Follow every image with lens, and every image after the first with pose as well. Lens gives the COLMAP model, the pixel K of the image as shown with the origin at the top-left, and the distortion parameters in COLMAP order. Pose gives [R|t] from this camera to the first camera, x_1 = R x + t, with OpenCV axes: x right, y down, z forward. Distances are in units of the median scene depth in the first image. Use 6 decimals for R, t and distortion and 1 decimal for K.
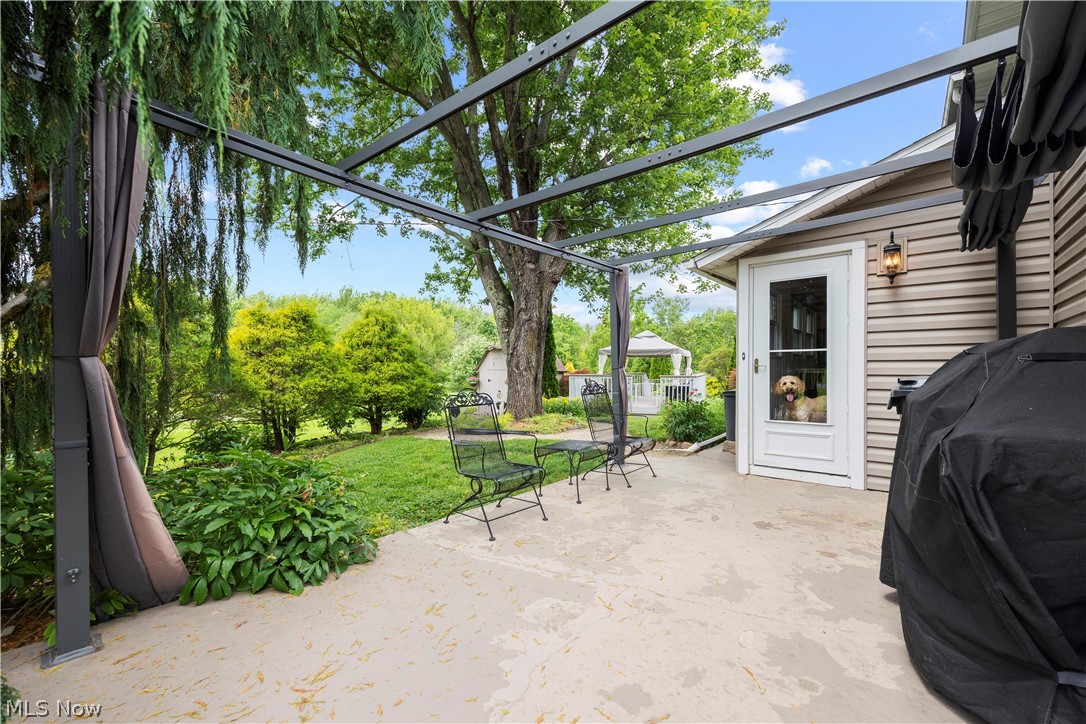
lens RADIAL K [[417.1, 0, 543.0], [0, 417.1, 362.0], [0, 0, 1]] dist [0.000270, 0.000115]
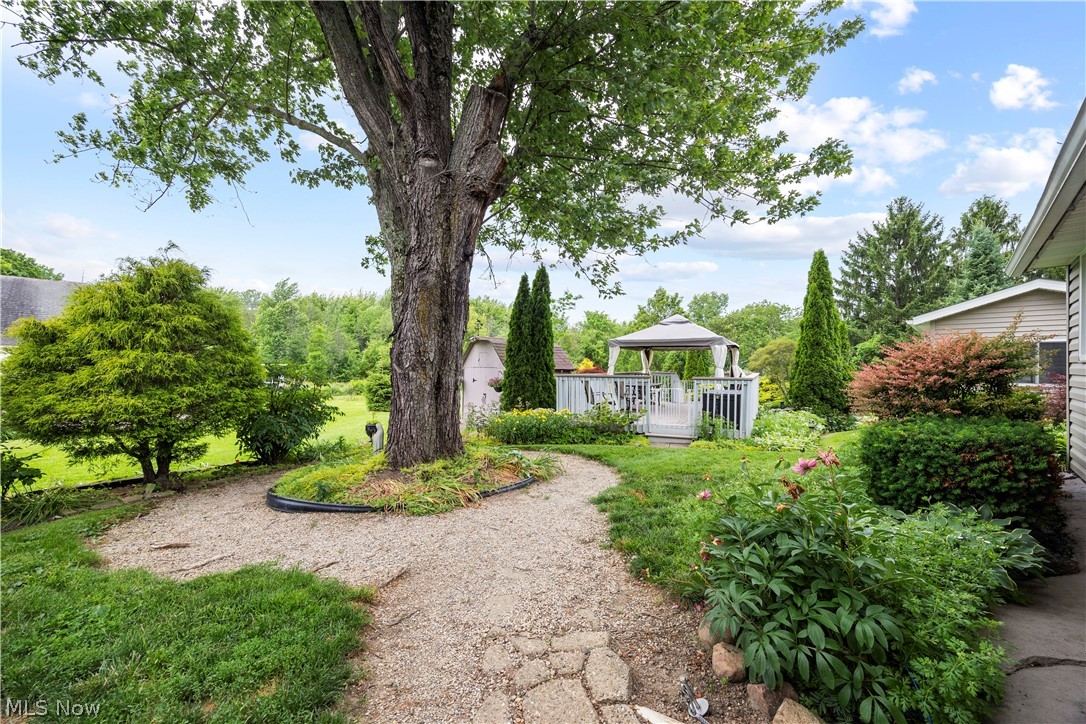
lens RADIAL K [[413.4, 0, 539.5], [0, 413.4, 360.1], [0, 0, 1]] dist [-0.044590, 0.000028]
pose [[0.995709, 0.003352, -0.092476, 0.114765], [-0.003273, 0.999994, 0.001003, 0.006378], [0.092479, -0.000696, 0.995714, 0.390330]]
